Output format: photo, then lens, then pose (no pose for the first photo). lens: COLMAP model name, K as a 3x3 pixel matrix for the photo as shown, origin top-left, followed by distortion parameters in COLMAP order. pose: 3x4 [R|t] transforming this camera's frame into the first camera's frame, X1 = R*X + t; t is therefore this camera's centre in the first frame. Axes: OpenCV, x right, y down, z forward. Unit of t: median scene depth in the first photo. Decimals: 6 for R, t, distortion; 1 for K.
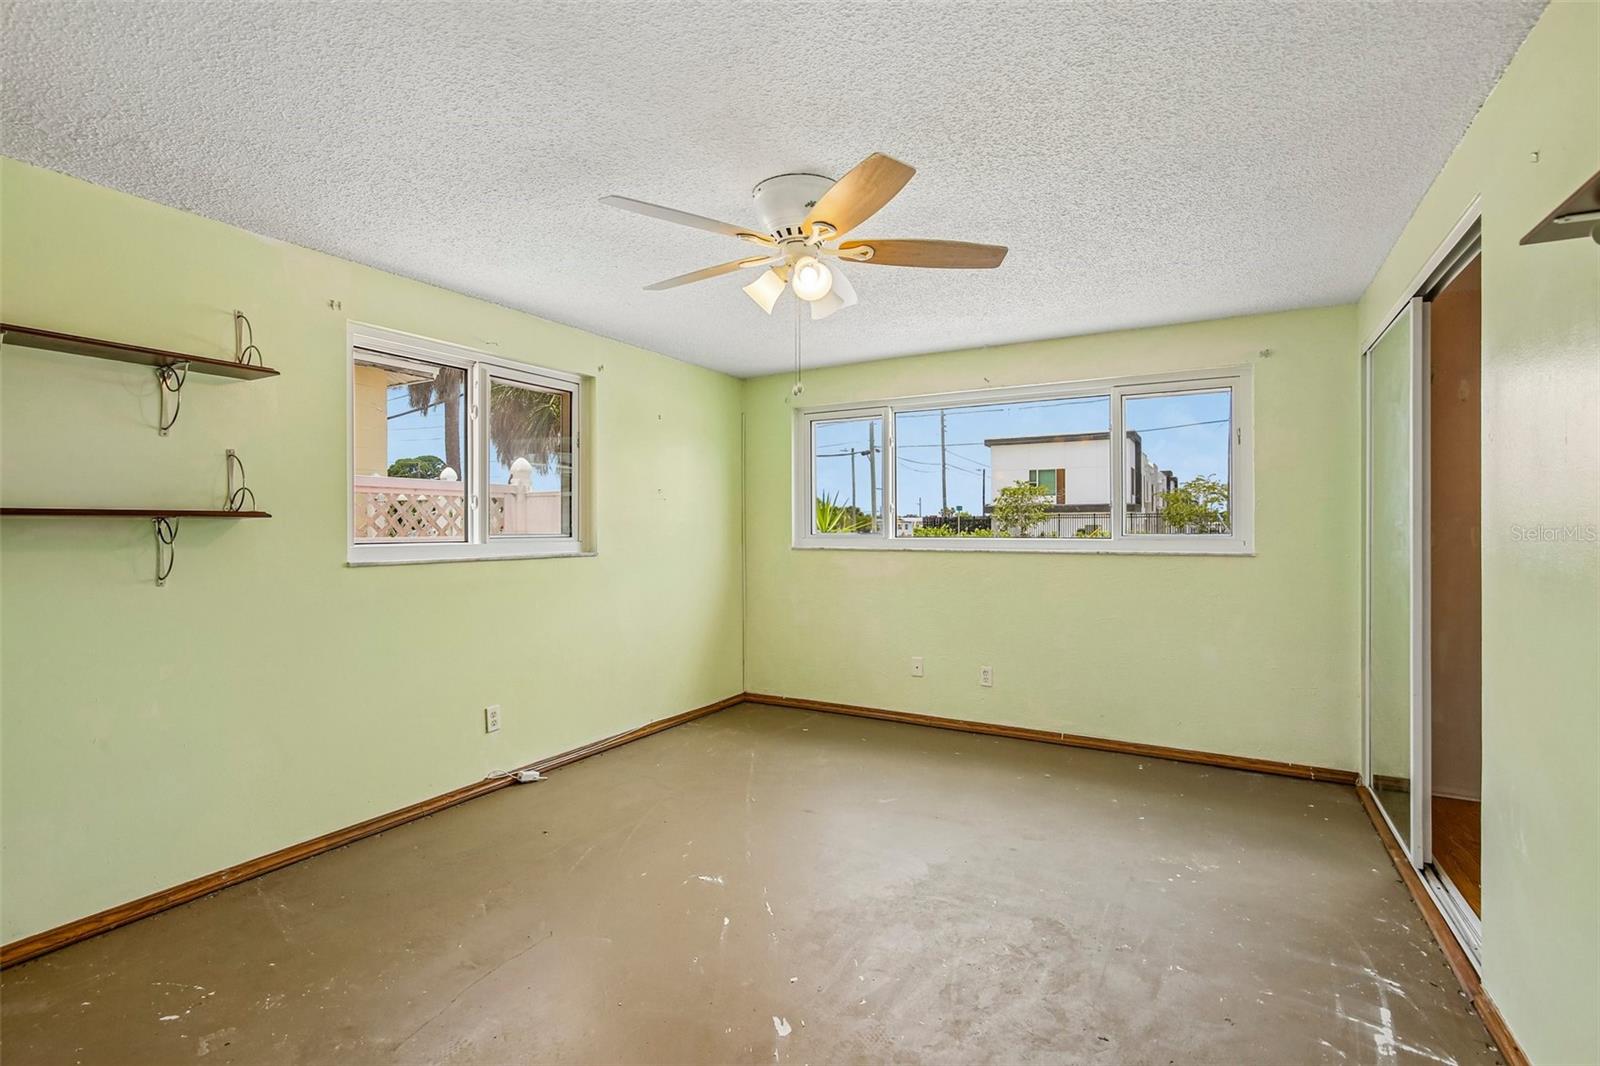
lens RADIAL K [[749.8, 0, 789.2], [0, 749.8, 527.4], [0, 0, 1]] dist [-0.026153, 0.005232]
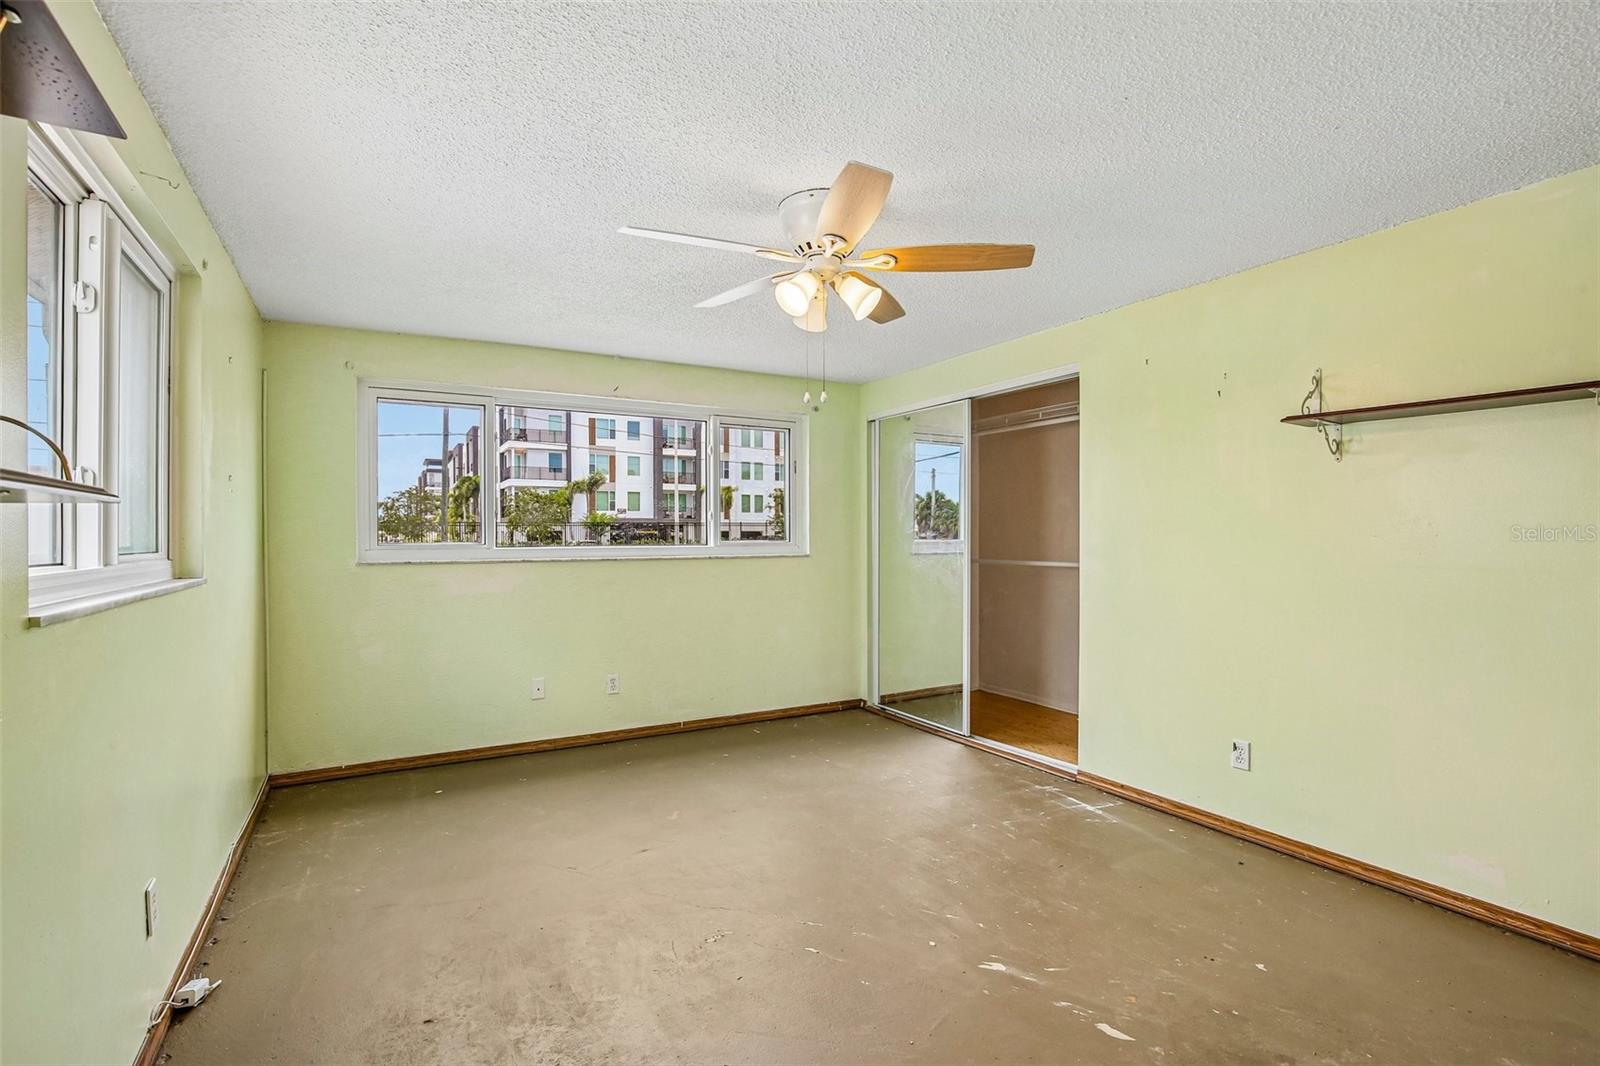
lens RADIAL K [[749.8, 0, 797.6], [0, 749.8, 541.4], [0, 0, 1]] dist [-0.026153, 0.005232]
pose [[0.492627, -0.007467, 0.870209, -0.488126], [0.001918, 0.999970, 0.007494, 0.000368], [-0.870239, -0.002023, 0.492626, 0.288812]]
